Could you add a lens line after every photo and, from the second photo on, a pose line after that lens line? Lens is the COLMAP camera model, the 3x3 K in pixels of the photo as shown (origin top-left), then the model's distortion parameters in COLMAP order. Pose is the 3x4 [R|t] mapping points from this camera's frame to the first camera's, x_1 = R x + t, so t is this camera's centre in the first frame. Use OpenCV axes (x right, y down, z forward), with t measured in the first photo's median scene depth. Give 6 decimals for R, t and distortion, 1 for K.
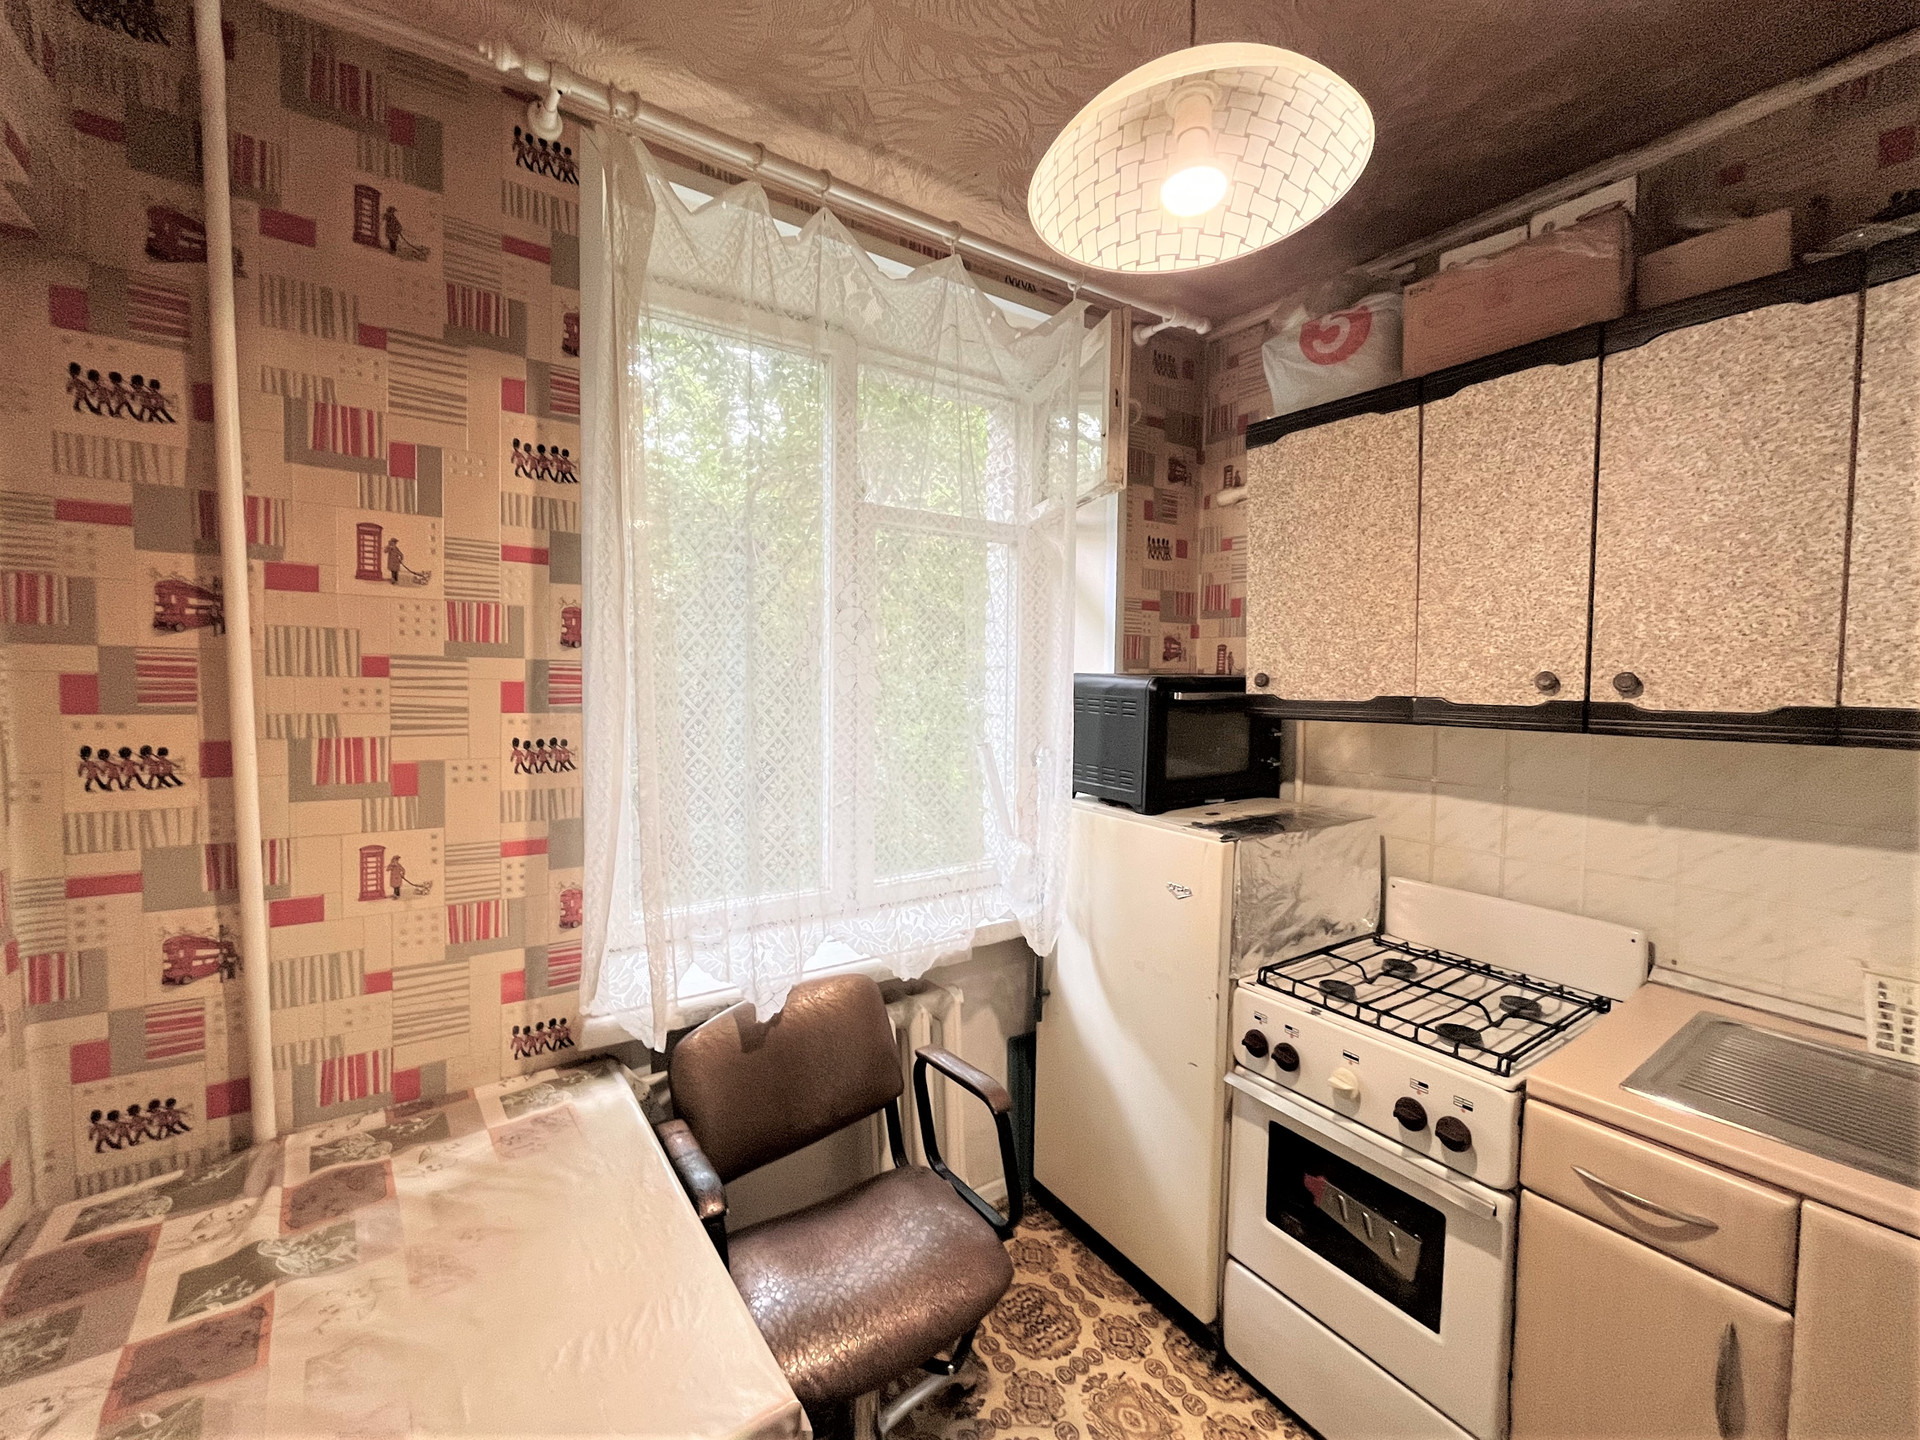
lens RADIAL K [[792.4, 0, 961.2], [0, 792.4, 716.1], [0, 0, 1]] dist [-0.002884, -0.000127]
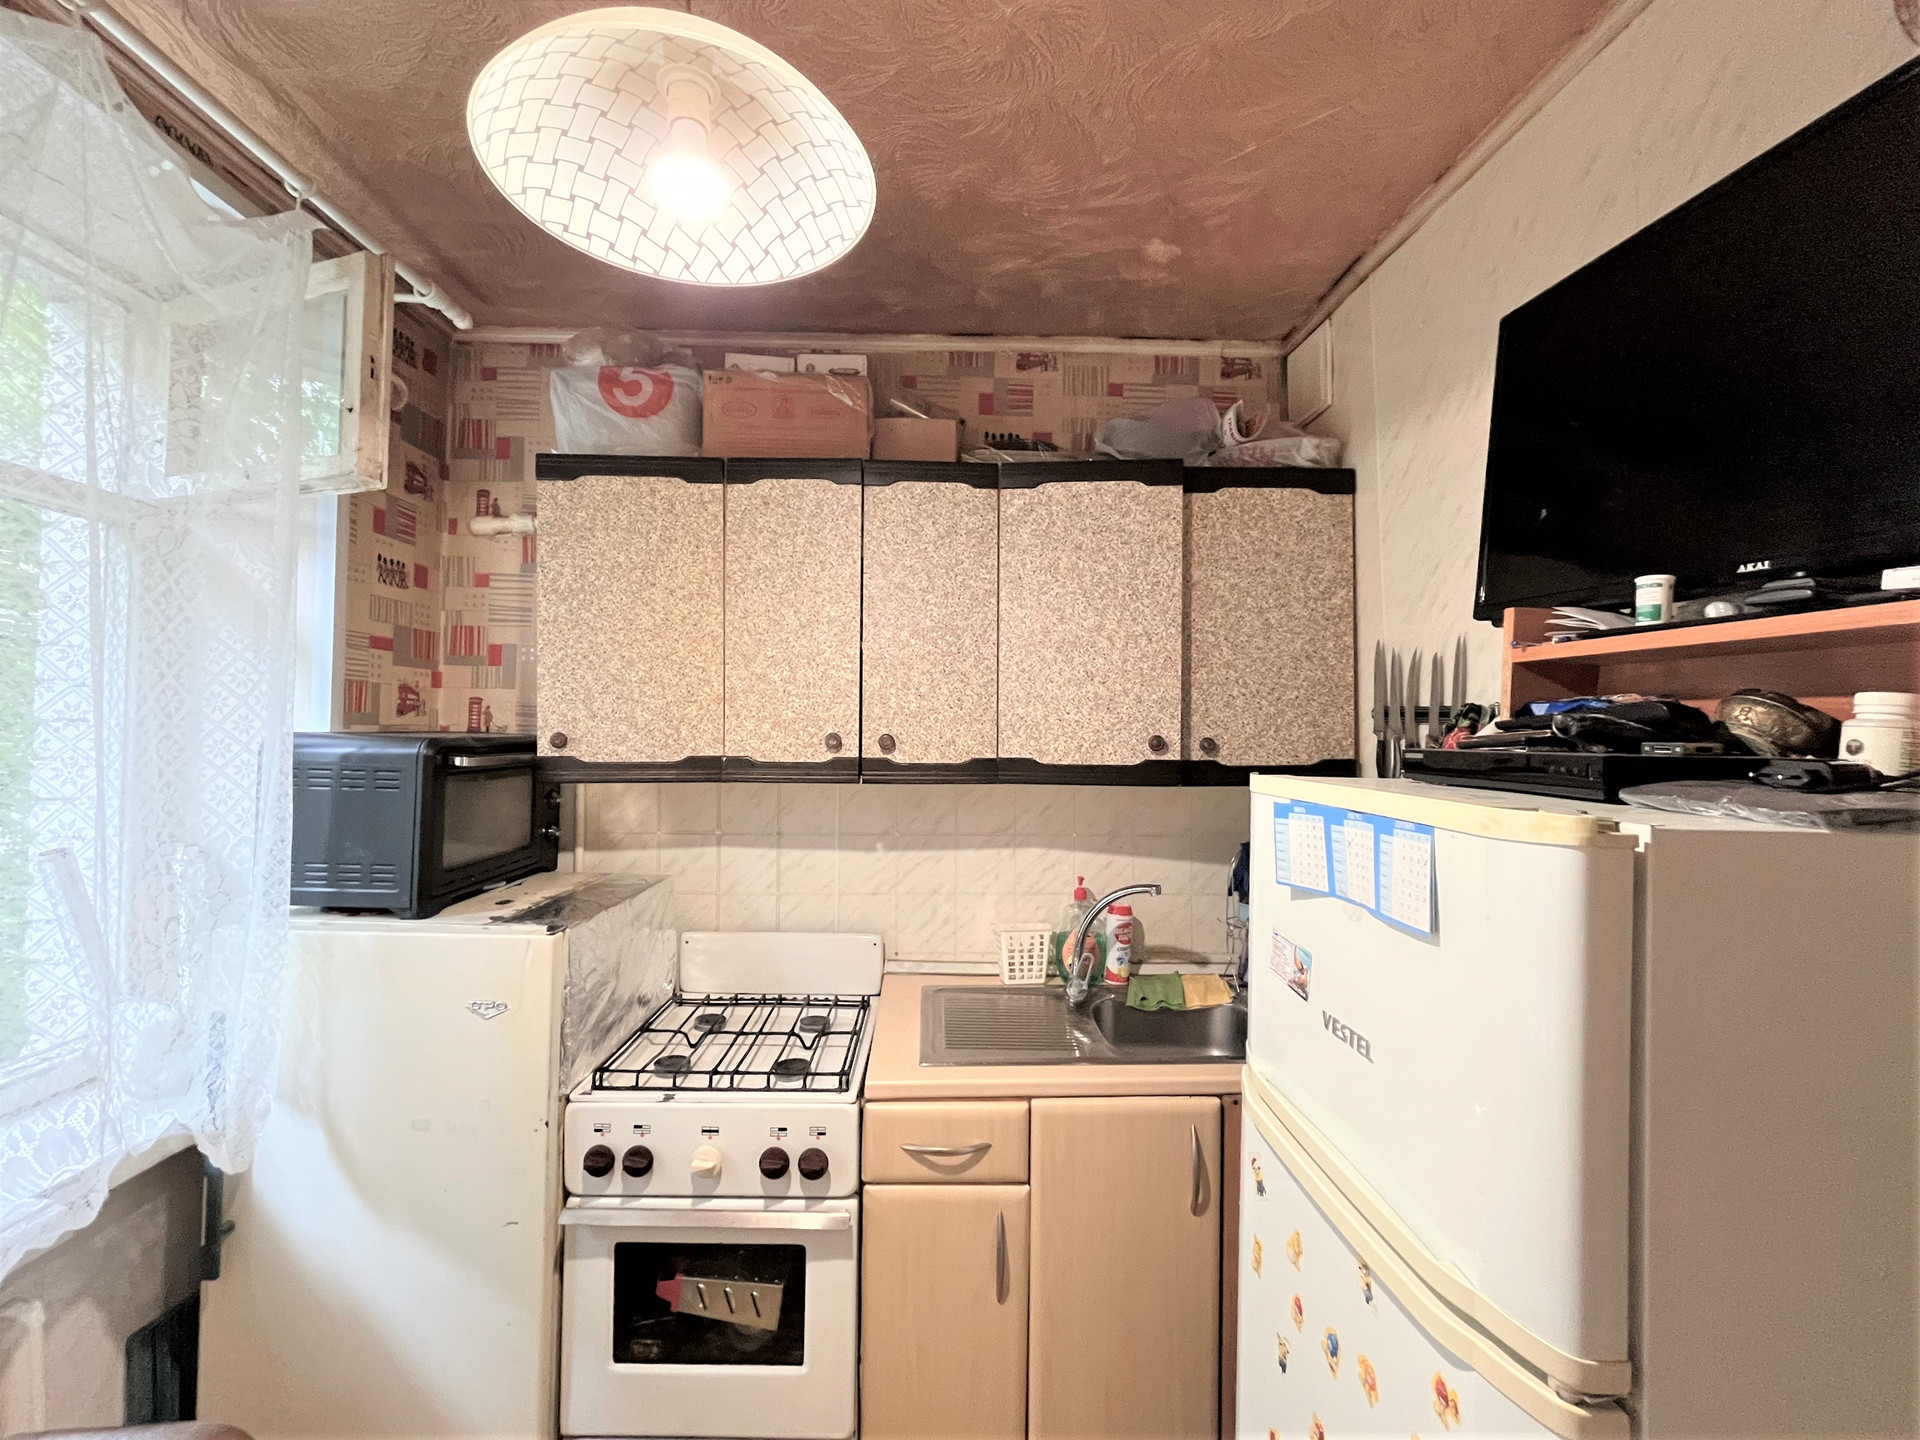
lens RADIAL K [[792.4, 0, 961.2], [0, 792.4, 716.1], [0, 0, 1]] dist [-0.002884, -0.000127]
pose [[0.548282, 0.016272, 0.836135, -0.138768], [0.038303, 0.998273, -0.044544, -0.018894], [-0.835416, 0.056449, 0.546712, 0.163834]]
